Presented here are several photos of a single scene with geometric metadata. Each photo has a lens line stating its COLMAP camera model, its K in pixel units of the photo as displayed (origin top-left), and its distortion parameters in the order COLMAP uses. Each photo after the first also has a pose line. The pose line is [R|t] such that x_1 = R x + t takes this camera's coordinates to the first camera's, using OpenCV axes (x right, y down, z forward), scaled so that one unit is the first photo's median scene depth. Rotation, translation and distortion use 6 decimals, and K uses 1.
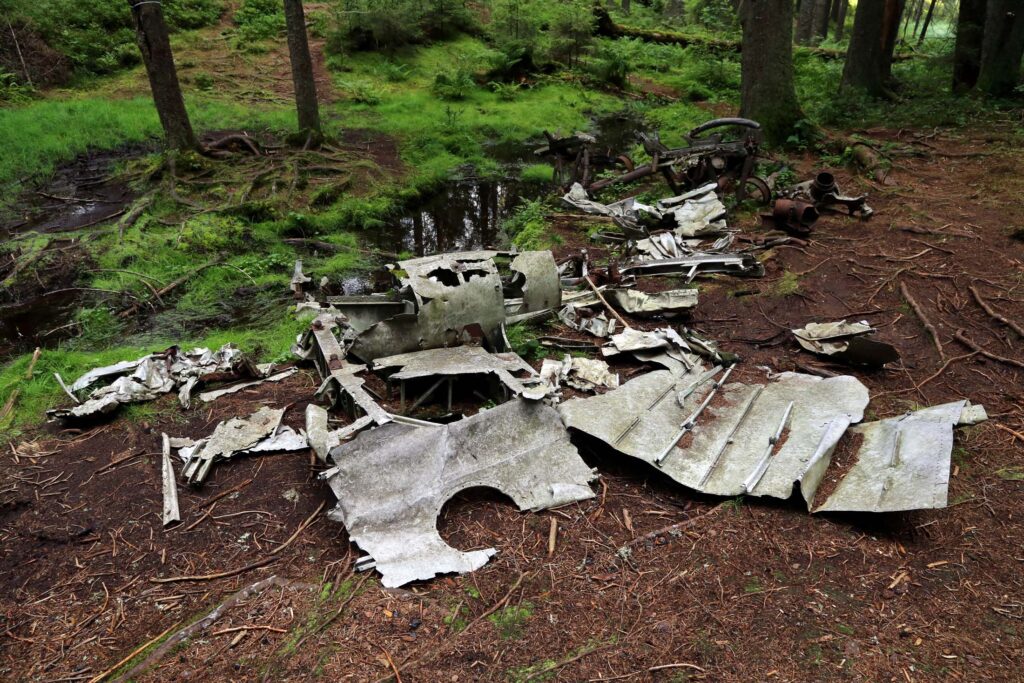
lens RADIAL K [[705.1, 0, 512.0], [0, 705.1, 341.5], [0, 0, 1]] dist [-0.133741, 0.080681]
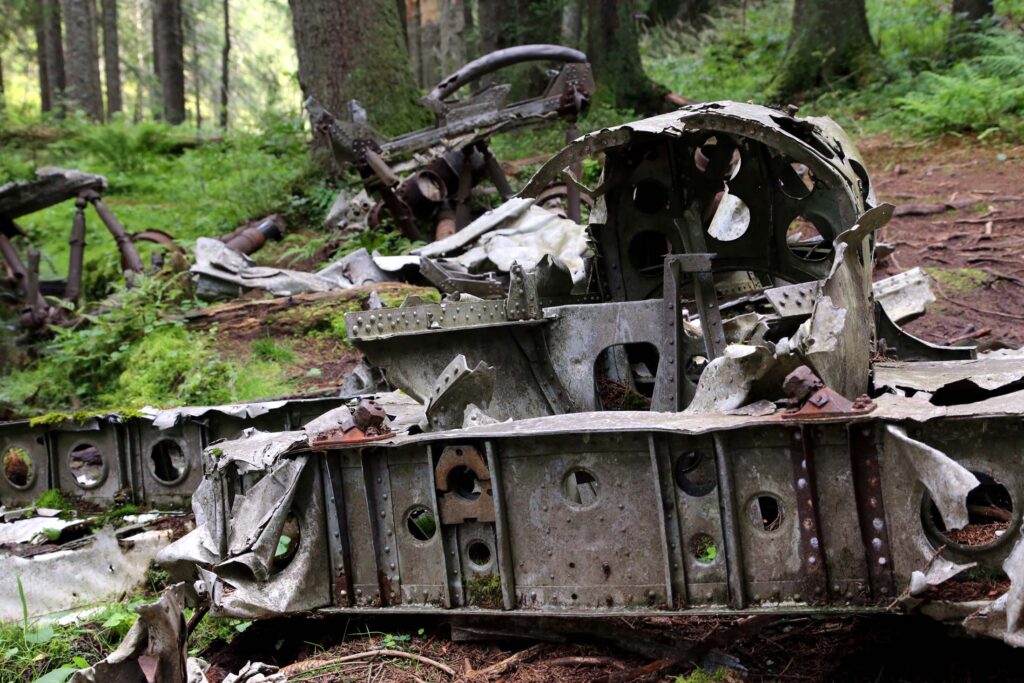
lens RADIAL K [[1474.0, 0, 512.0], [0, 1474.0, 341.5], [0, 0, 1]] dist [0.180136, 0.021095]
pose [[0.728534, -0.122555, 0.673958, -0.464405], [0.338652, 0.919661, -0.198841, 0.053225], [-0.595444, 0.373100, 0.711508, 0.500833]]
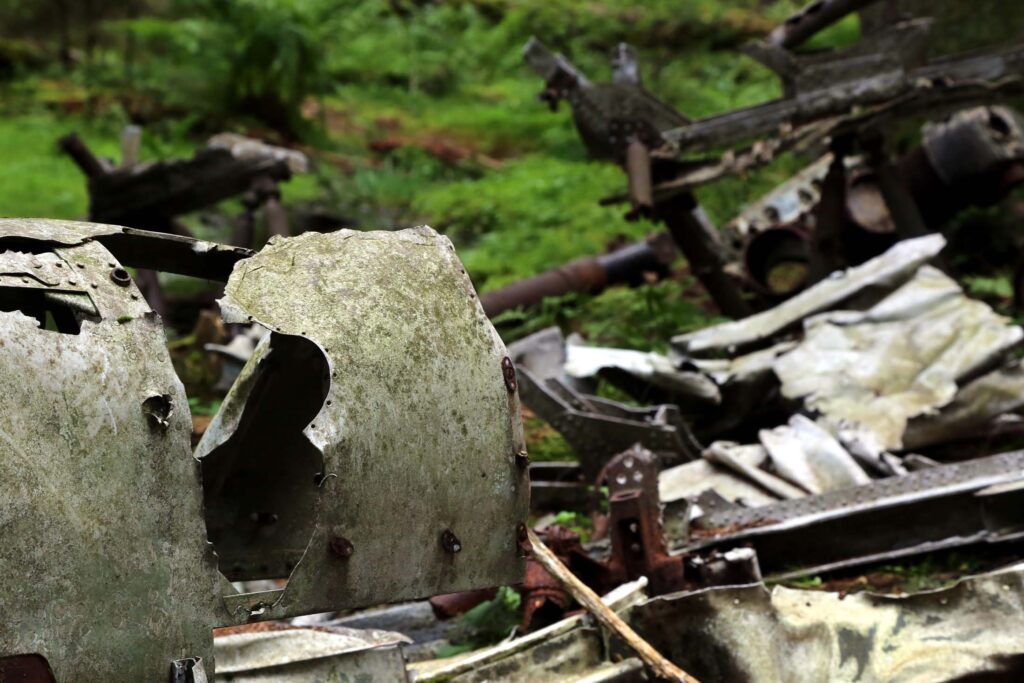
lens RADIAL K [[2667.5, 0, 512.0], [0, 2667.5, 341.5], [0, 0, 1]] dist [0.532068, 0.073742]
pose [[0.963402, -0.032179, 0.266123, -0.077487], [0.120567, 0.938700, -0.322964, 0.078822], [-0.239417, 0.343229, 0.908225, 0.363027]]
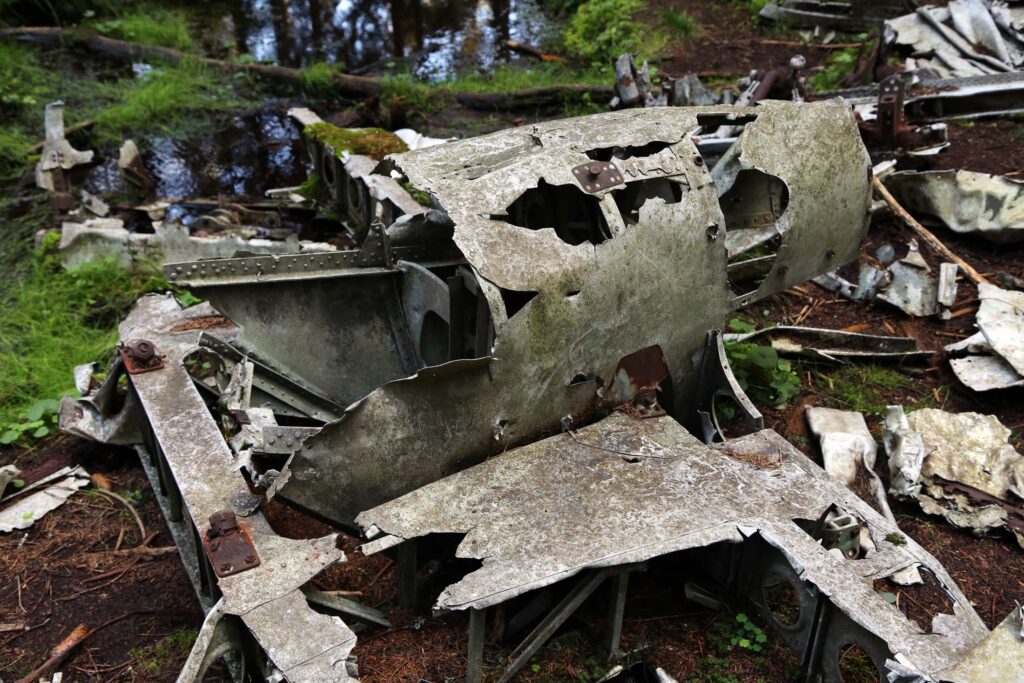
lens RADIAL K [[1162.4, 0, 512.0], [0, 1162.4, 341.5], [0, 0, 1]] dist [0.040637, 0.082478]
pose [[0.997040, -0.046231, 0.061427, -0.114536], [0.036372, 0.987573, 0.152896, -0.086725], [-0.067732, -0.150209, 0.986331, 0.371542]]
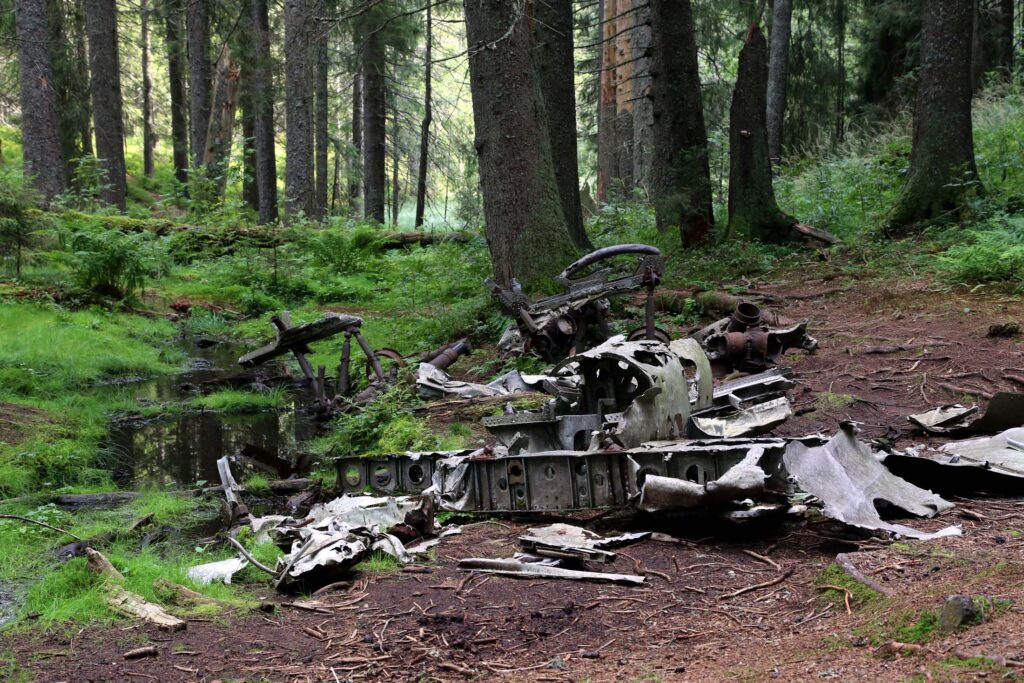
lens RADIAL K [[1707.6, 0, 512.0], [0, 1707.6, 341.5], [0, 0, 1]] dist [0.227389, 0.048554]
pose [[0.813944, -0.073833, 0.576232, -1.048332], [0.284527, 0.915448, -0.284606, 0.317159], [-0.506497, 0.395606, 0.766131, -0.356522]]
